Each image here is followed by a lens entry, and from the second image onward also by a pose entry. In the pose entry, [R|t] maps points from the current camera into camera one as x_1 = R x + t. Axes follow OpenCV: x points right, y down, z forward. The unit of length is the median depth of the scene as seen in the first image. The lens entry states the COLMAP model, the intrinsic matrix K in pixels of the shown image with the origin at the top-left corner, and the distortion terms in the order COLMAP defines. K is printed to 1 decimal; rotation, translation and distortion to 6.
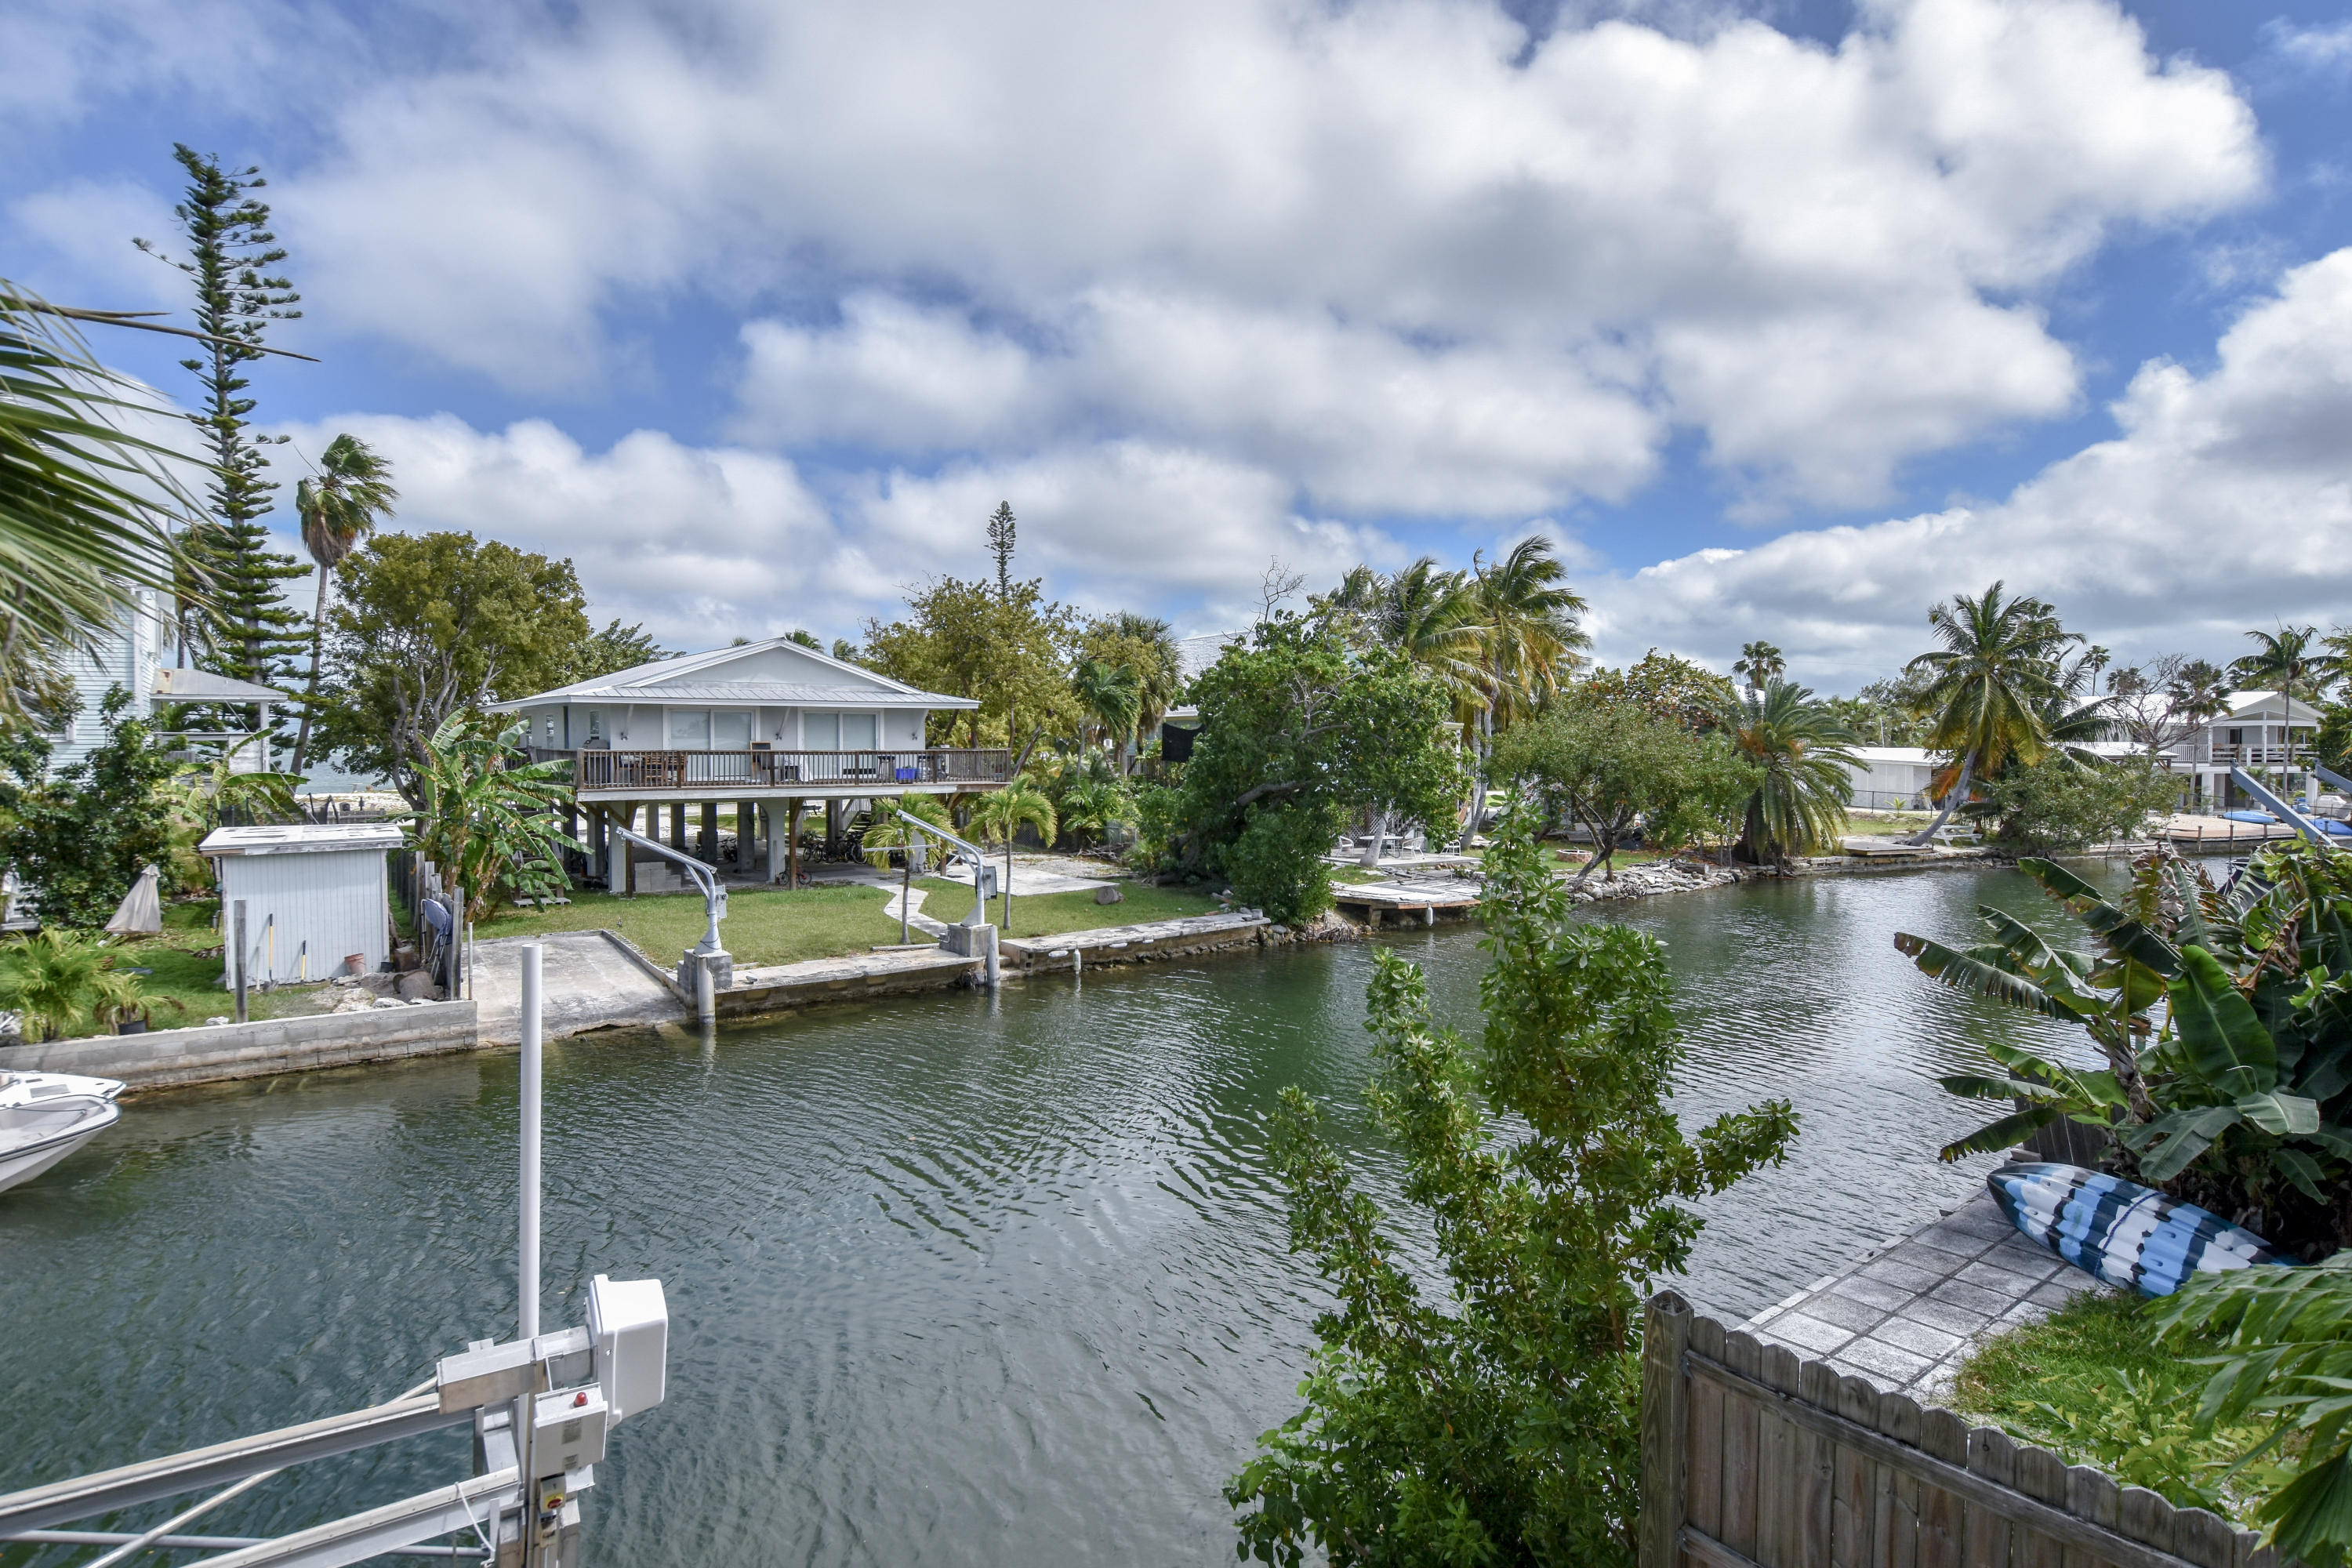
lens RADIAL K [[1275.3, 0, 1176.0], [0, 1275.3, 784.0], [0, 0, 1]] dist [-0.003324, 0.000349]
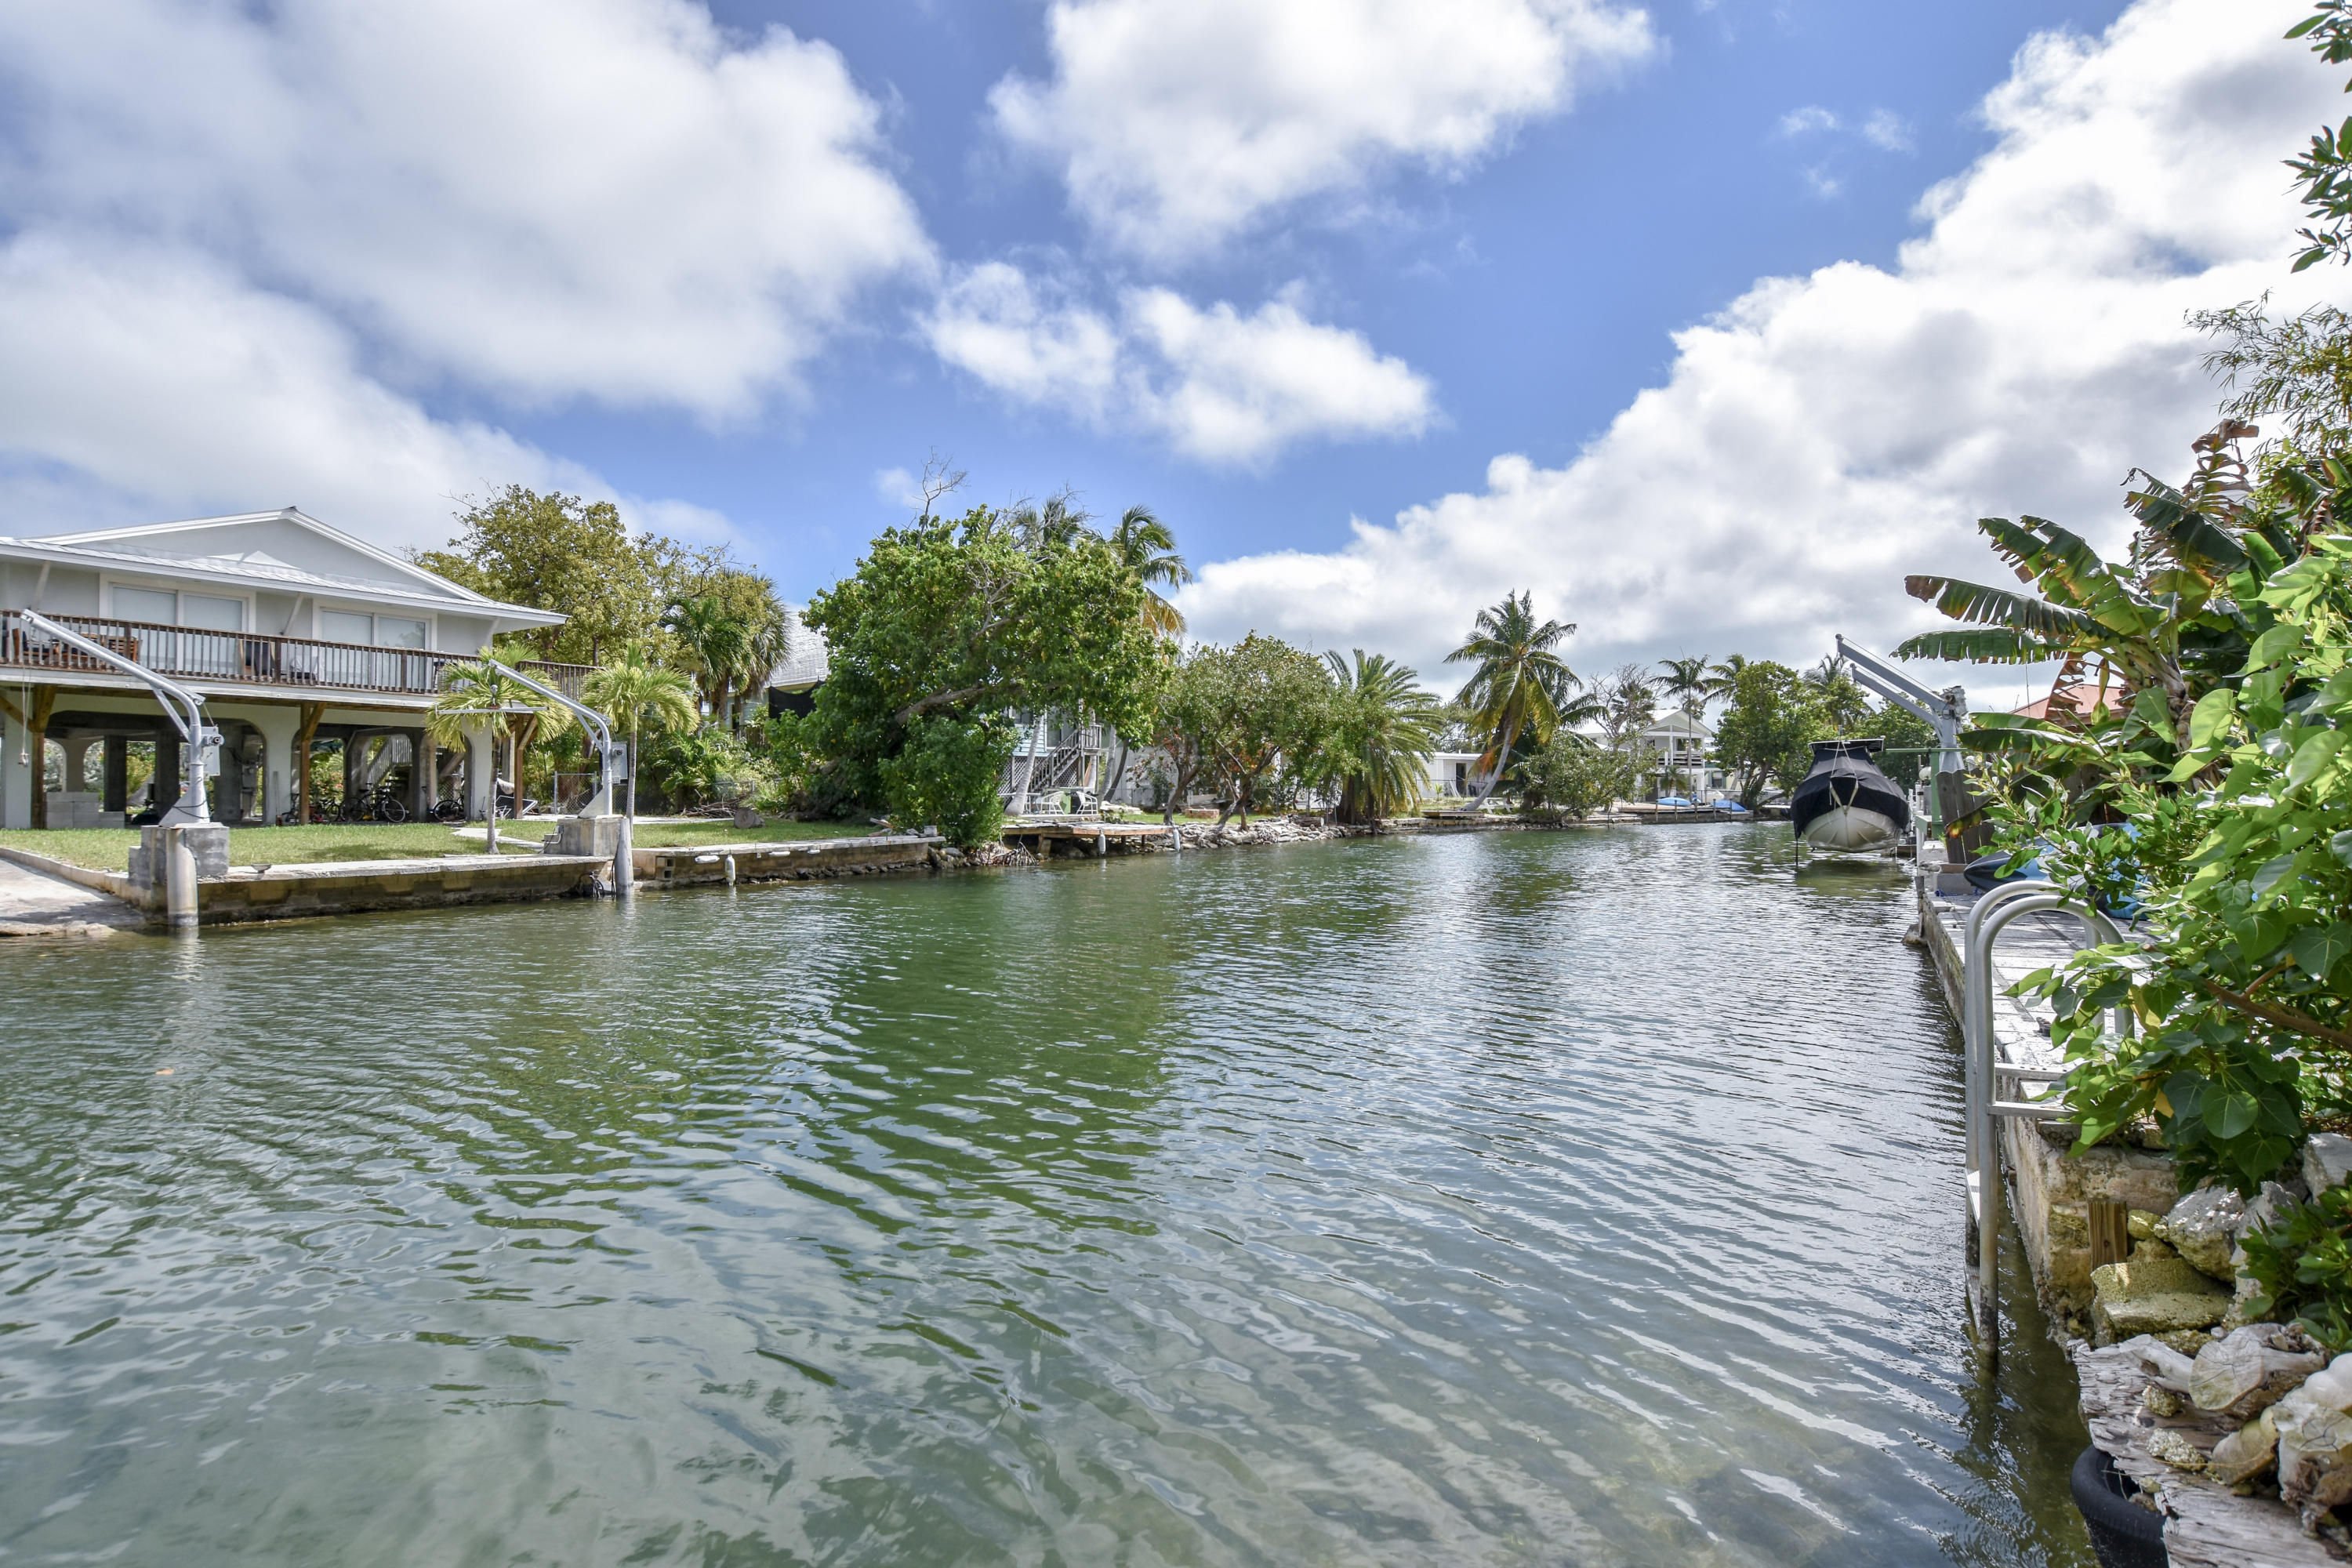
lens RADIAL K [[1200.1, 0, 1176.0], [0, 1200.1, 784.0], [0, 0, 1]] dist [-0.009664, 0.000412]
pose [[0.934800, -0.003948, 0.355153, -0.059164], [0.019739, 0.998970, -0.040848, 0.086295], [-0.354626, 0.045195, 0.933915, 0.130858]]
